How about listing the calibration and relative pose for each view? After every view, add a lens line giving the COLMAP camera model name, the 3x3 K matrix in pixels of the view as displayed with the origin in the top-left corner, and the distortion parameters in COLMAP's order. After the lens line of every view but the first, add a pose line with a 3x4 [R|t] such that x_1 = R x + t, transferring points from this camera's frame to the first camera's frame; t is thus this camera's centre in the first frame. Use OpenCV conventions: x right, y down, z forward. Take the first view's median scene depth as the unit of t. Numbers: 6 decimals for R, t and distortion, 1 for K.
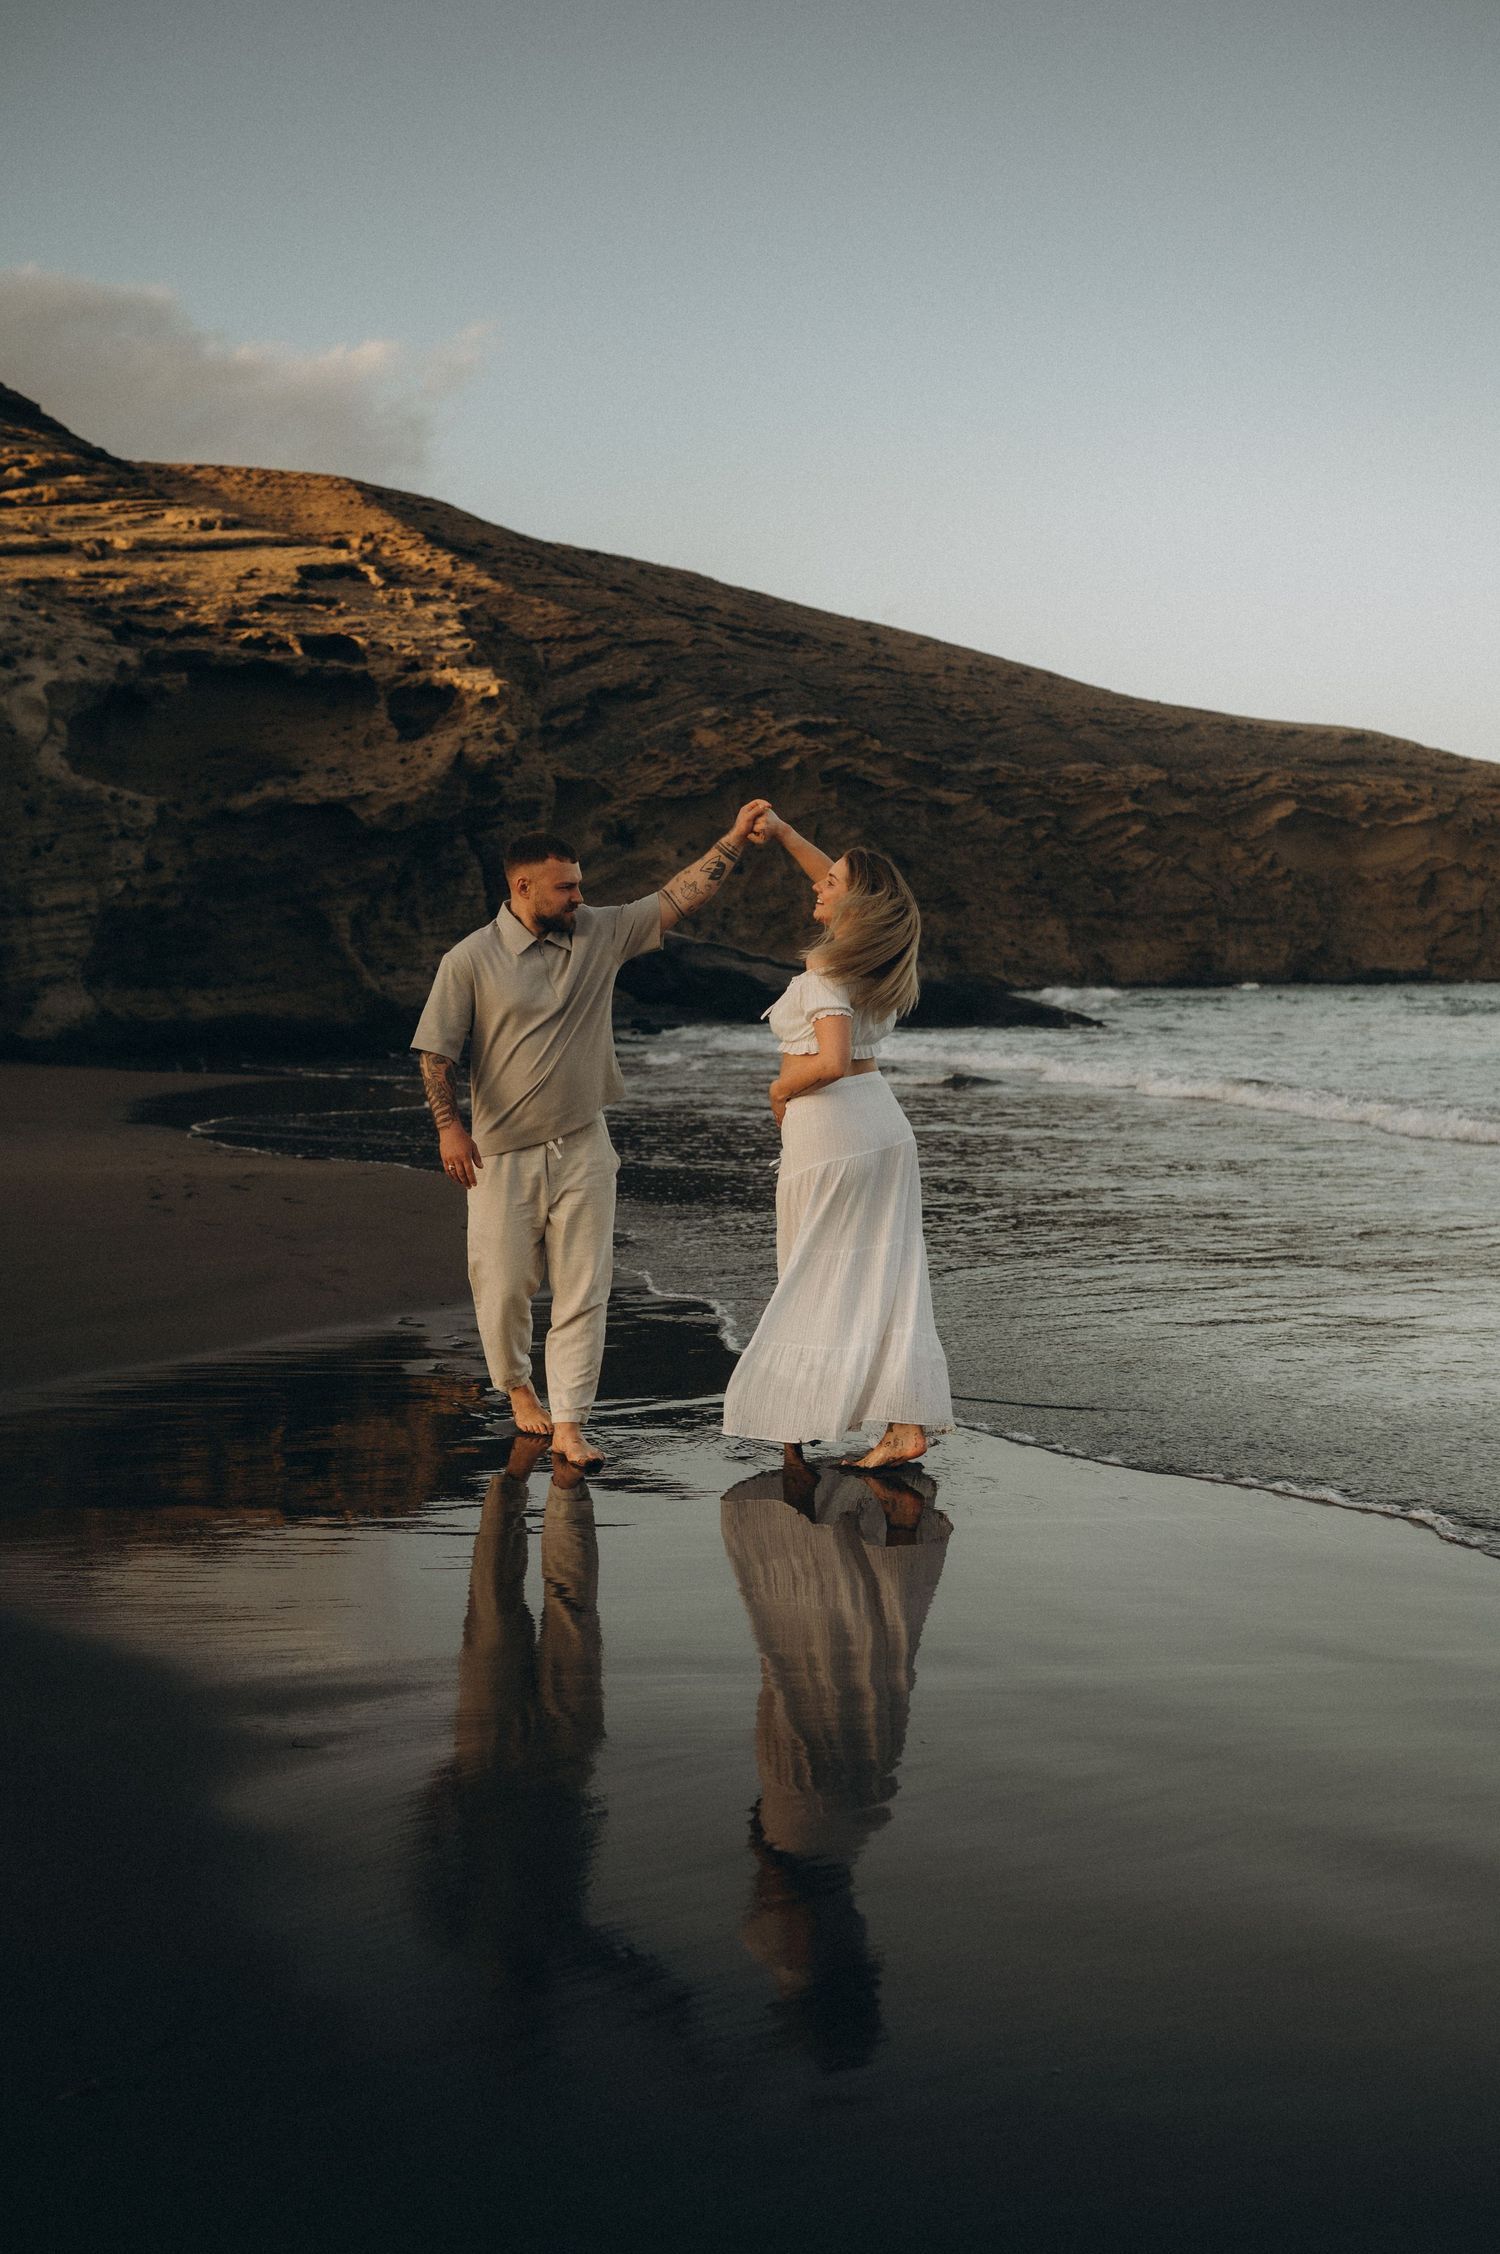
lens RADIAL K [[2269.5, 0, 757.8], [0, 2269.5, 1097.5], [0, 0, 1]] dist [-0.001366, -0.017662]
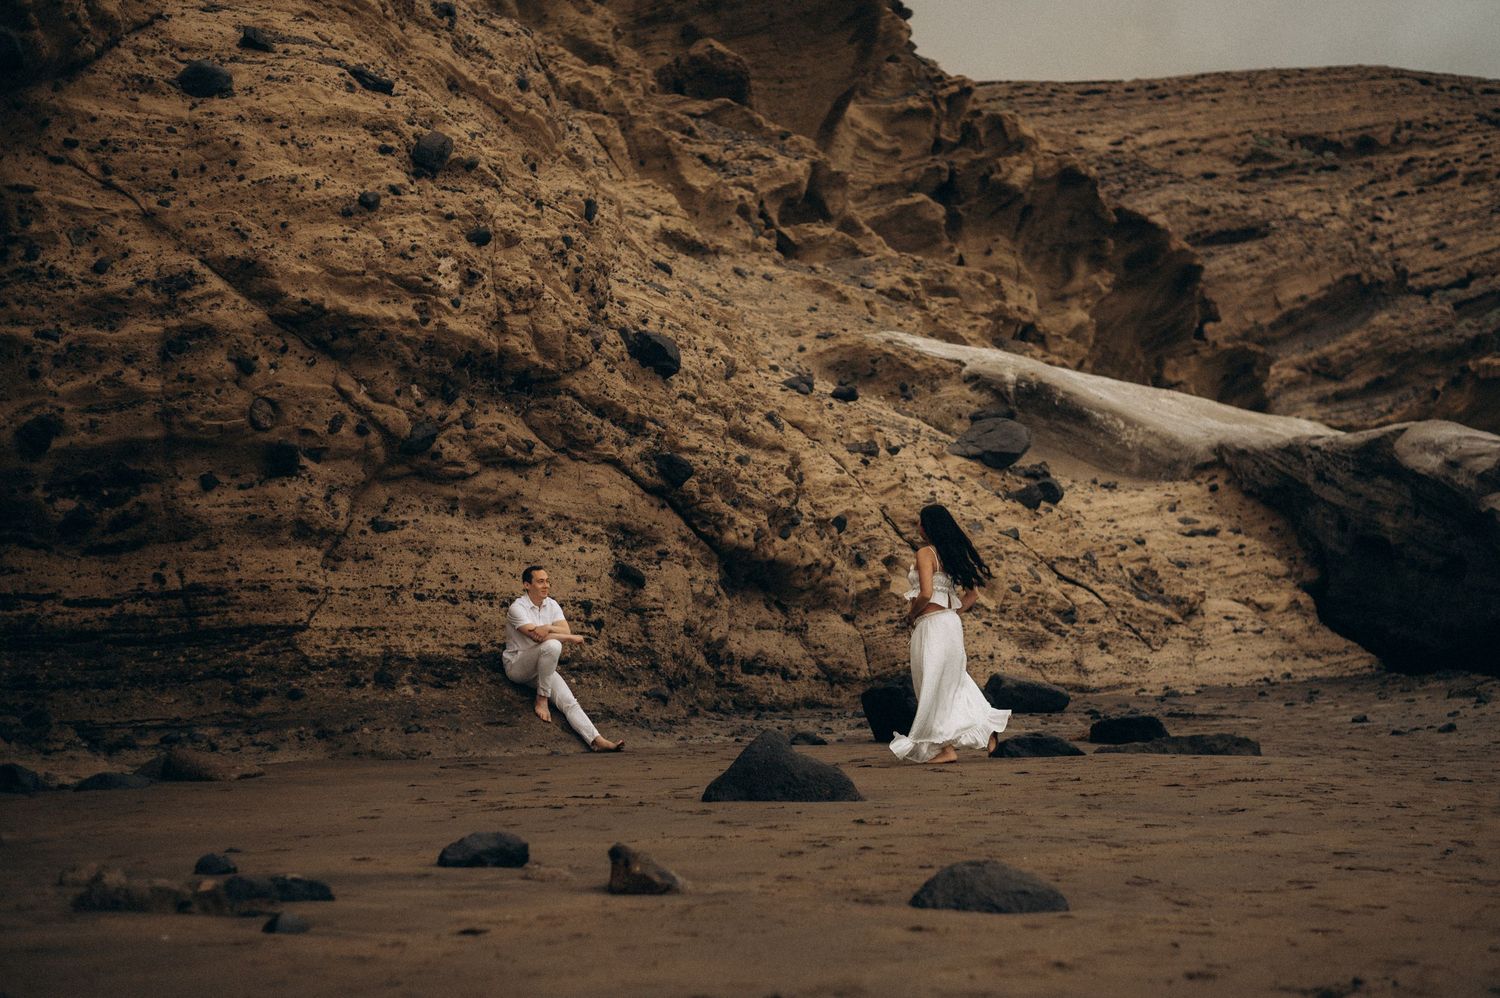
lens RADIAL K [[2442.3, 0, 750.0], [0, 2442.3, 499.0], [0, 0, 1]] dist [-0.015897, -0.059006]
pose [[0.885873, -0.058041, -0.460283, 0.007553], [-0.006336, 0.990537, -0.137100, -0.006494], [0.463885, 0.124369, 0.877122, 0.213700]]
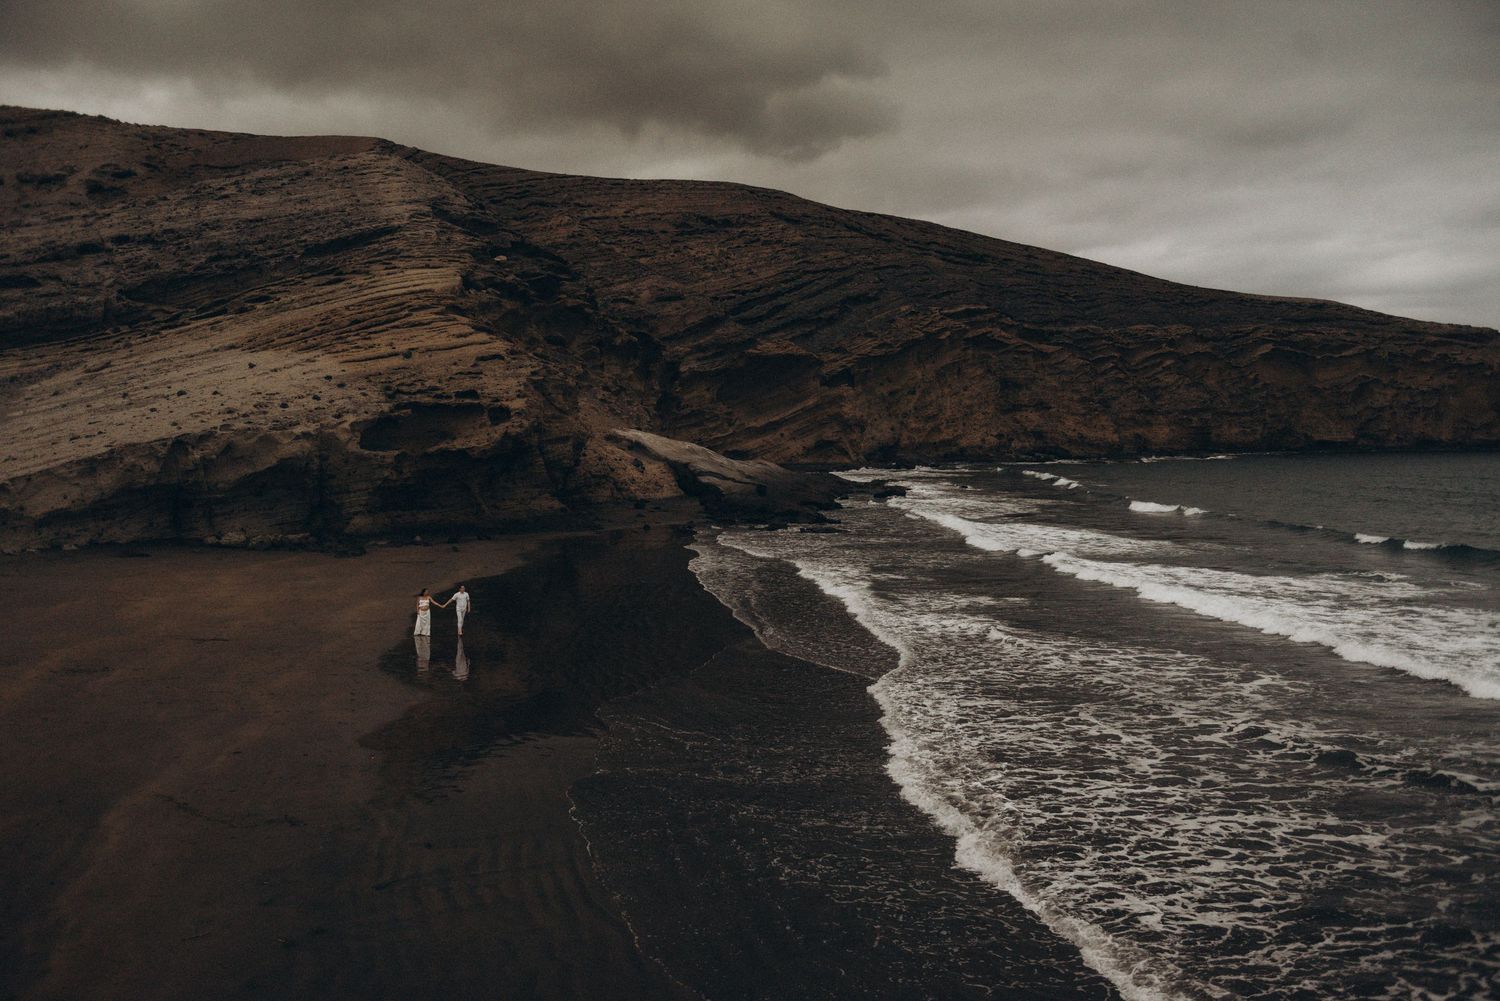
lens RADIAL K [[1313.2, 0, 750.0], [0, 1313.2, 500.5], [0, 0, 1]] dist [-0.008078, -0.012050]
pose [[0.975346, 0.020098, -0.219762, 0.101510], [-0.018898, 0.999793, 0.007558, -0.015146], [0.219869, -0.003219, 0.975524, -0.107847]]
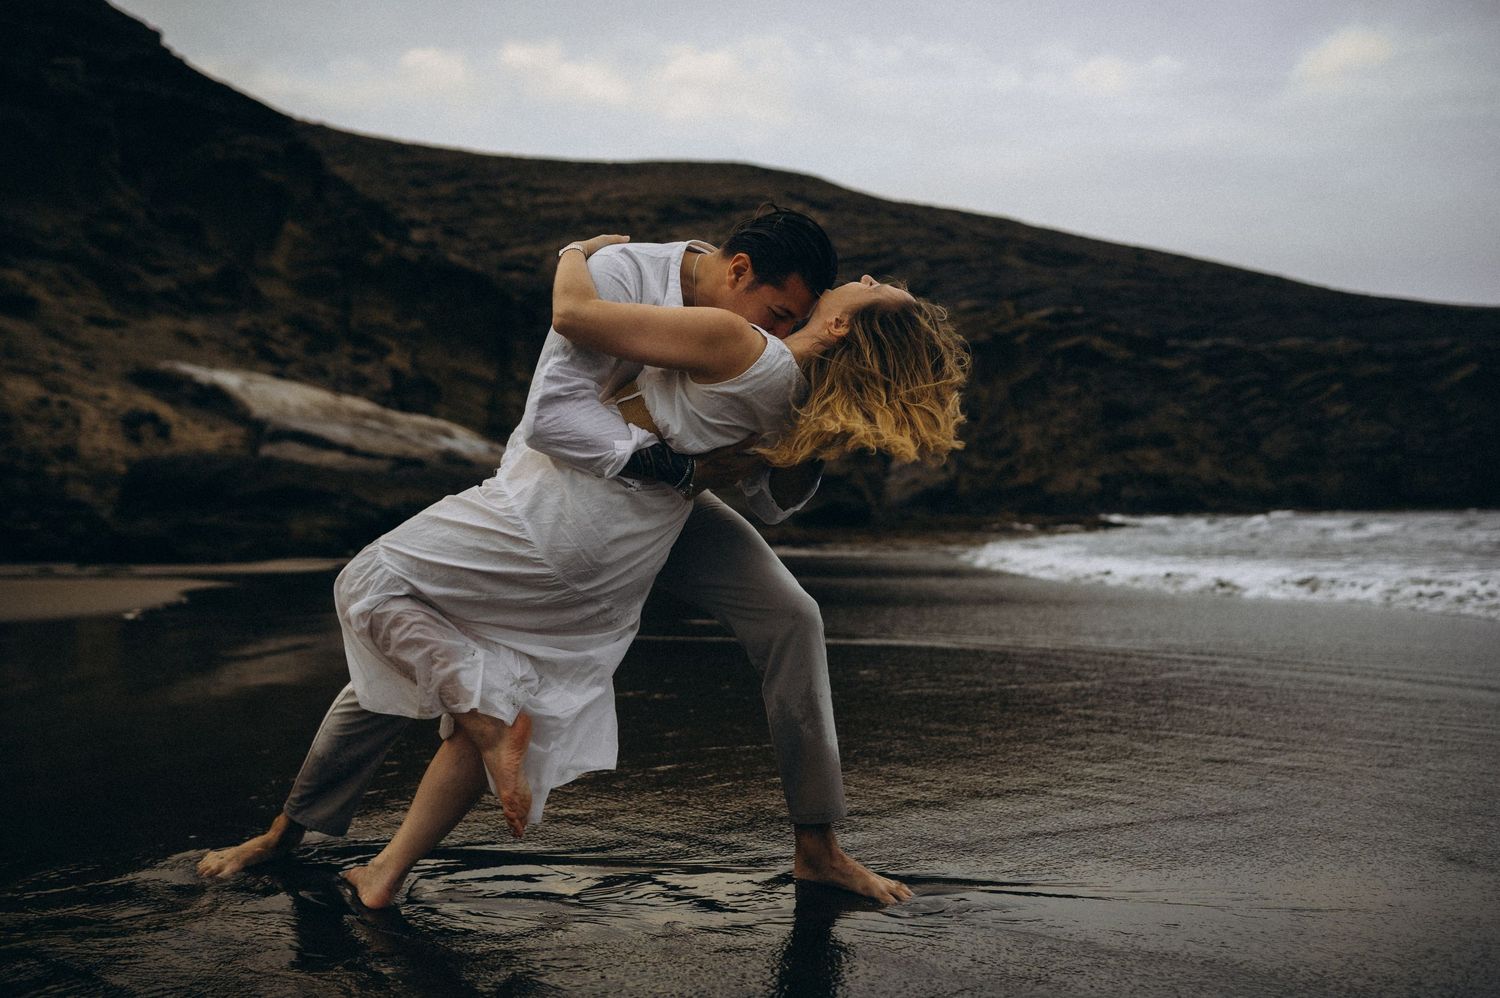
lens RADIAL K [[1440.4, 0, 750.0], [0, 1440.4, 499.0], [0, 0, 1]] dist [-0.002185, -0.000476]
pose [[0.961061, -0.005845, -0.276275, 0.096251], [-0.010520, 0.998278, -0.057717, -0.003220], [0.276136, 0.058377, 0.959344, 0.155867]]
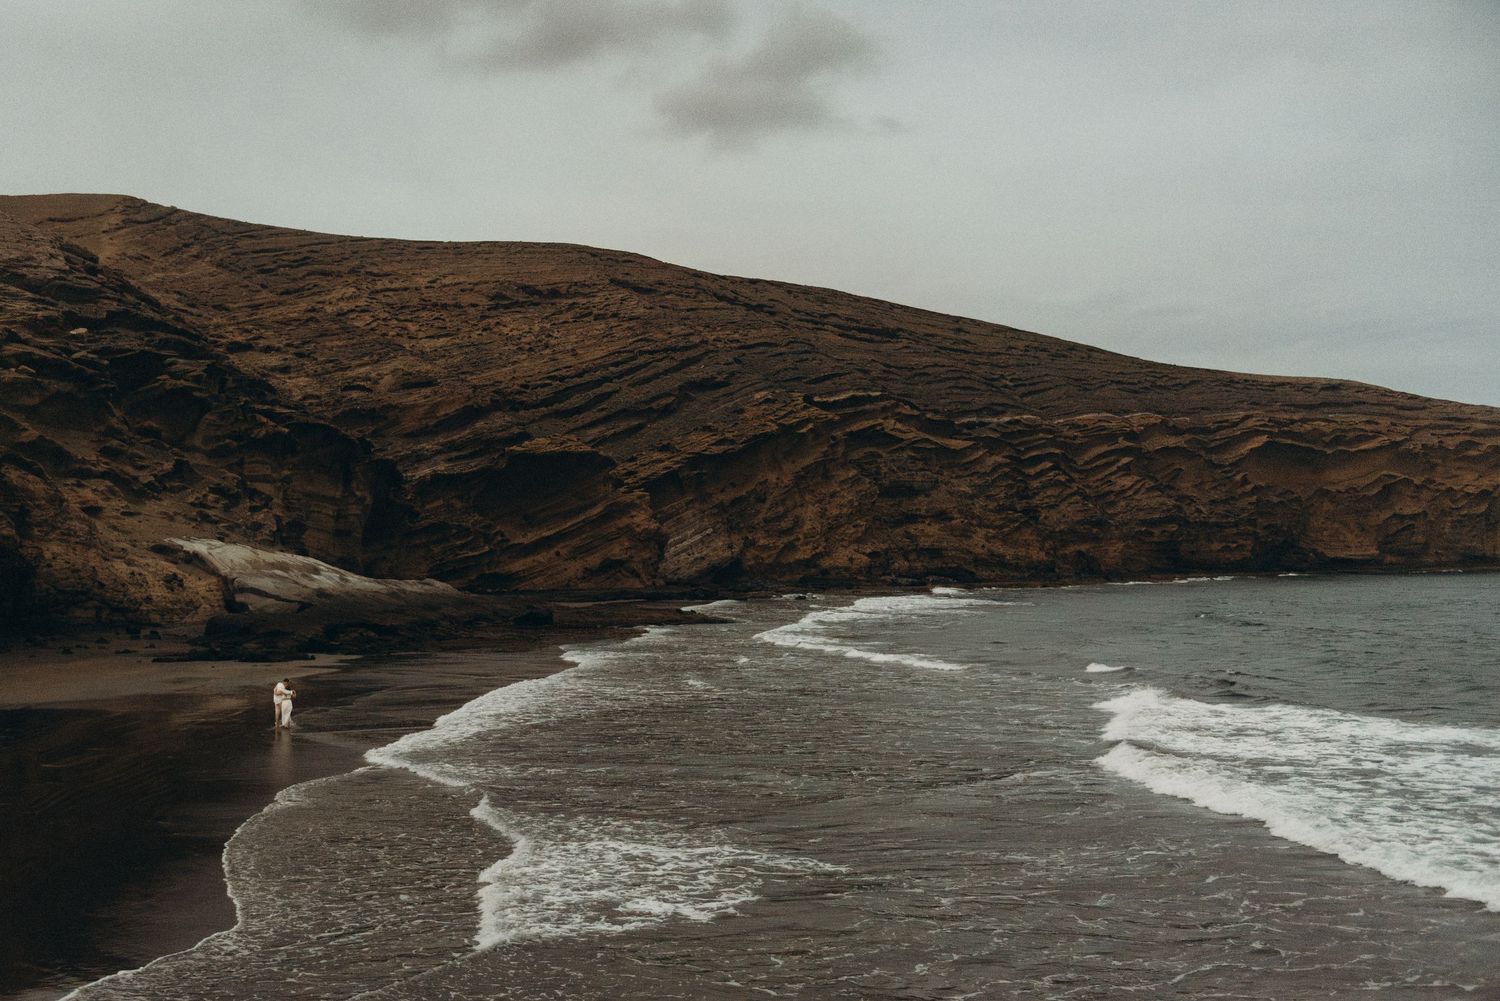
lens RADIAL K [[1676.7, 0, 686.9], [0, 1676.7, 506.1], [0, 0, 1]] dist [0.002675, -0.003374]
pose [[0.970008, -0.009879, -0.242872, 0.211045], [-0.009336, 0.996922, -0.077837, -0.009324], [0.242894, 0.077770, 0.966930, -0.088856]]
